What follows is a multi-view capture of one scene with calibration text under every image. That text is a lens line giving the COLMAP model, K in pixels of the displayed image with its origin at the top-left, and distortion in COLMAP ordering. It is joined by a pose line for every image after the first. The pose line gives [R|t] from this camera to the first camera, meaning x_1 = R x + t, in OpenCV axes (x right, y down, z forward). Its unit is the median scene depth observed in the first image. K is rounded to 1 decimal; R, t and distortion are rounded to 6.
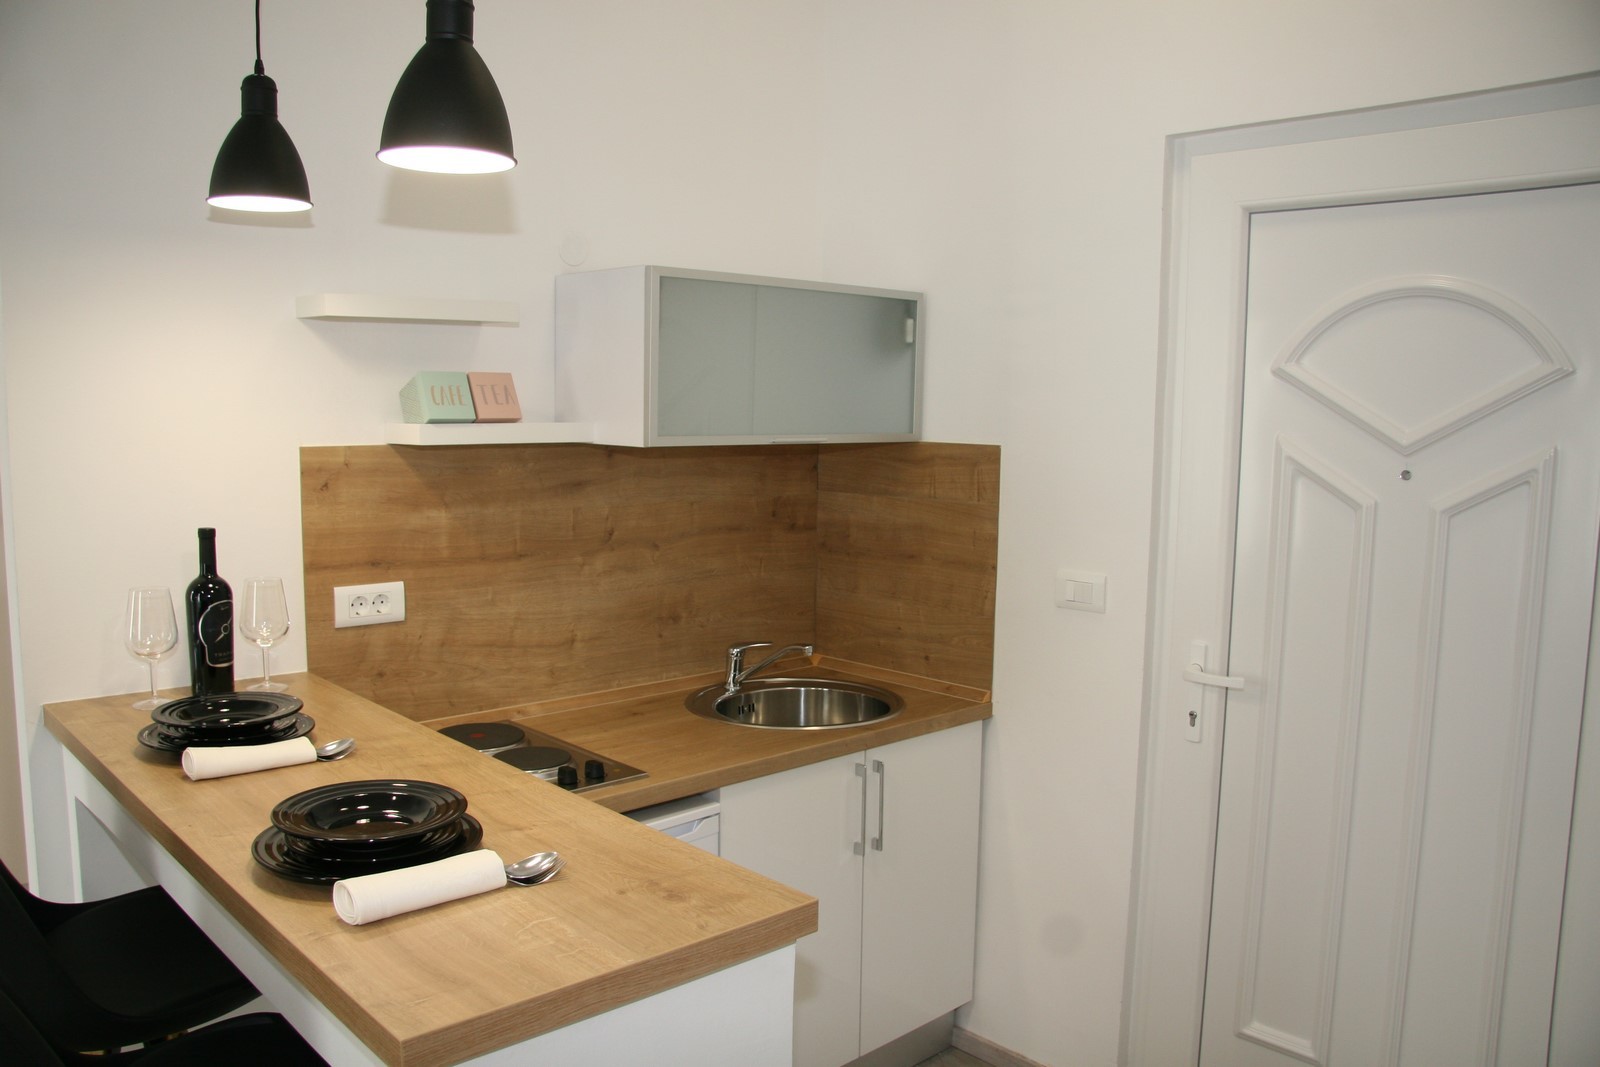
lens RADIAL K [[1229.3, 0, 792.3], [0, 1229.3, 525.0], [0, 0, 1]] dist [-0.144332, 0.056781]
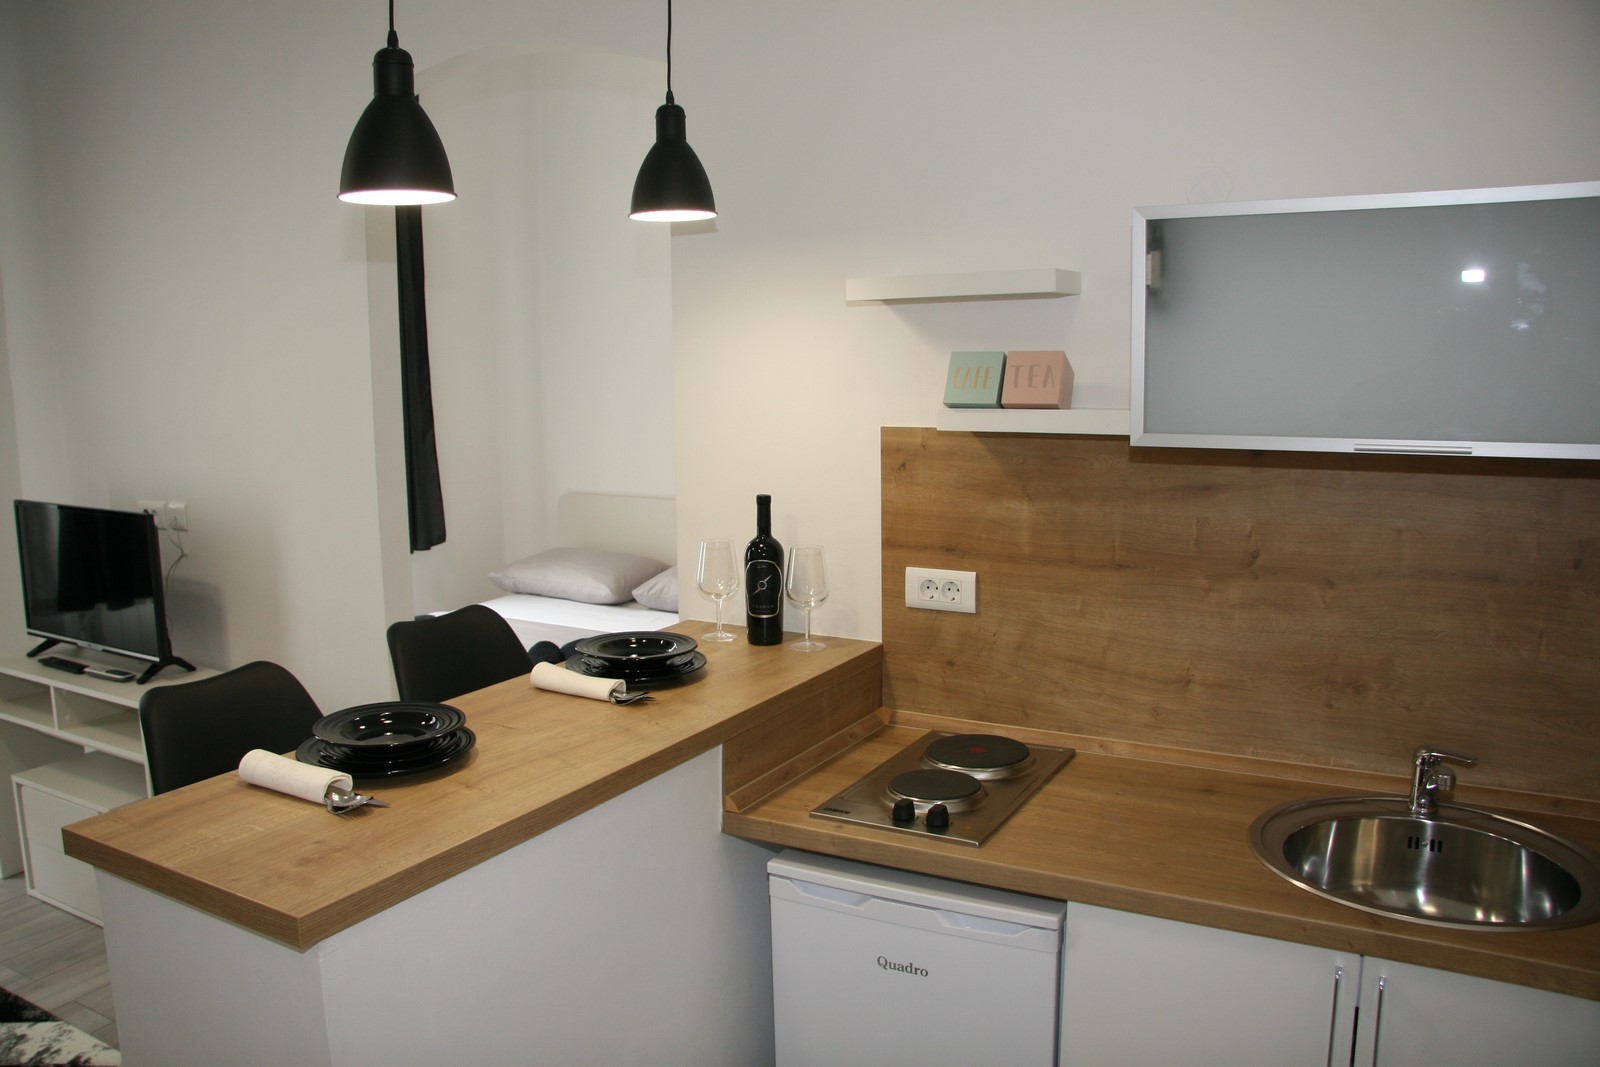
lens RADIAL K [[1229.3, 0, 811.0], [0, 1229.3, 528.7], [0, 0, 1]] dist [-0.144332, 0.056781]
pose [[0.315634, 0.113633, -0.942052, 0.529650], [-0.078784, 0.992514, 0.093323, -0.065800], [0.945605, 0.044763, 0.322224, 0.554952]]
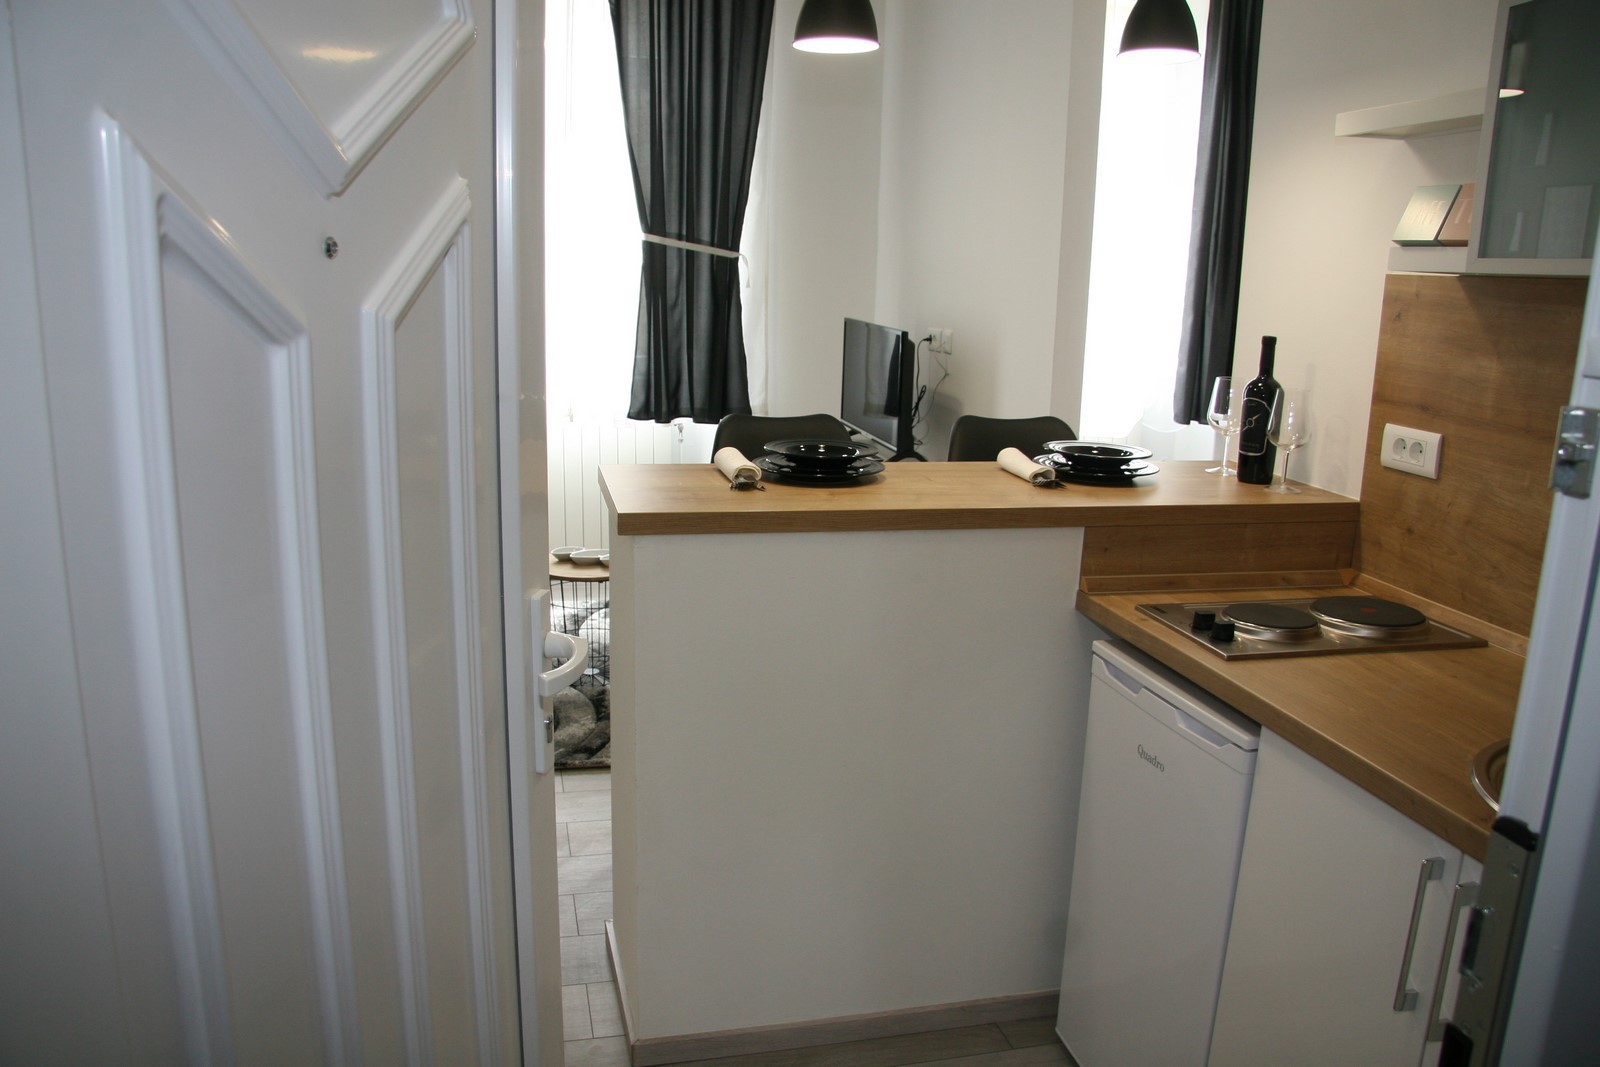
lens RADIAL K [[1229.3, 0, 787.0], [0, 1229.3, 540.3], [0, 0, 1]] dist [-0.144332, 0.056781]
pose [[-0.506312, 0.163034, -0.846799, 0.638269], [-0.119122, 0.959330, 0.255923, -0.041065], [0.854083, 0.230449, -0.466299, 0.991362]]
